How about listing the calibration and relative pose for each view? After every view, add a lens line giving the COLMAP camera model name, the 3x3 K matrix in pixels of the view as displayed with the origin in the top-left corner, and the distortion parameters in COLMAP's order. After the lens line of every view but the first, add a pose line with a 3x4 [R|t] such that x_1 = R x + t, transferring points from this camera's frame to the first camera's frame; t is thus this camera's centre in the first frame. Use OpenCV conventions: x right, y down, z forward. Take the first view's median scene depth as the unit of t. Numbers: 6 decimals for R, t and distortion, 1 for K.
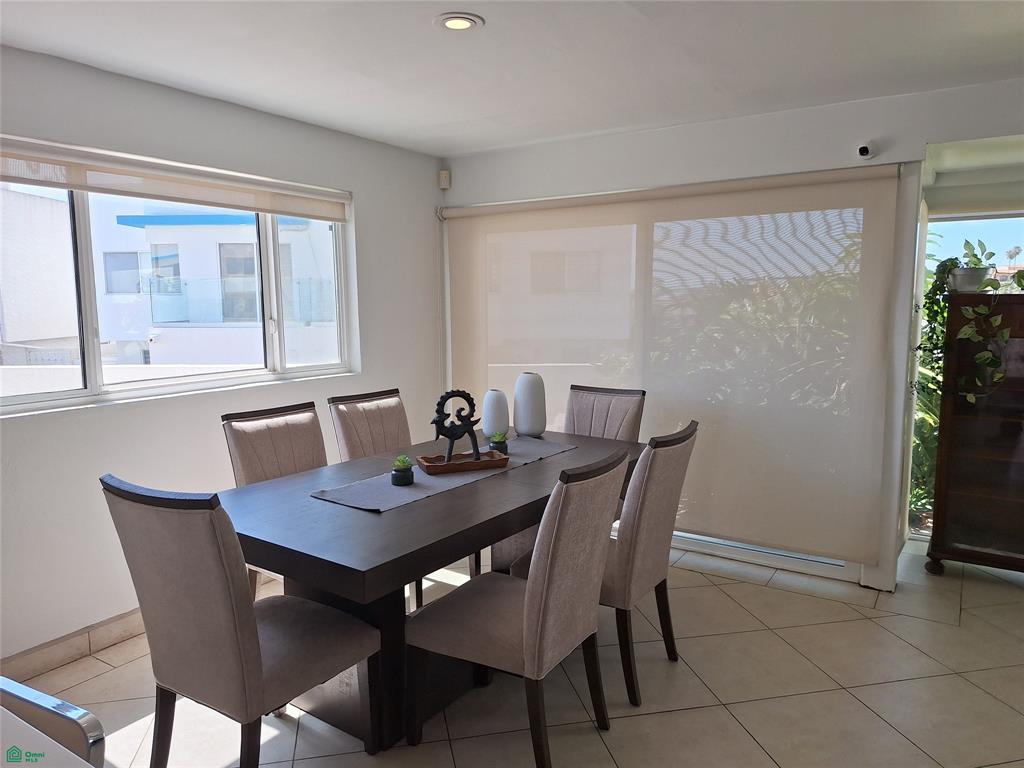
lens RADIAL K [[702.6, 0, 512.0], [0, 702.6, 384.0], [0, 0, 1]] dist [0.002020, -0.003178]
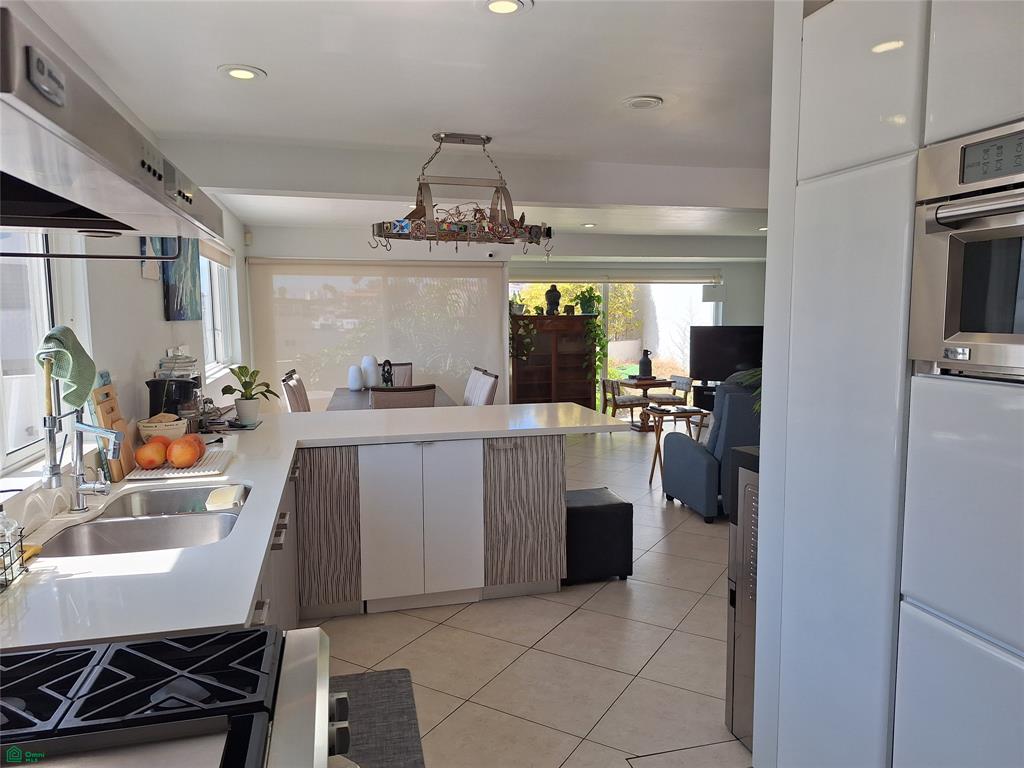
lens RADIAL K [[702.6, 0, 512.0], [0, 702.6, 384.0], [0, 0, 1]] dist [0.002020, -0.003178]
pose [[0.677889, -0.066767, 0.732126, -1.158743], [0.083304, 0.996429, 0.013738, 0.071785], [-0.730429, 0.051676, 0.681031, -0.616929]]
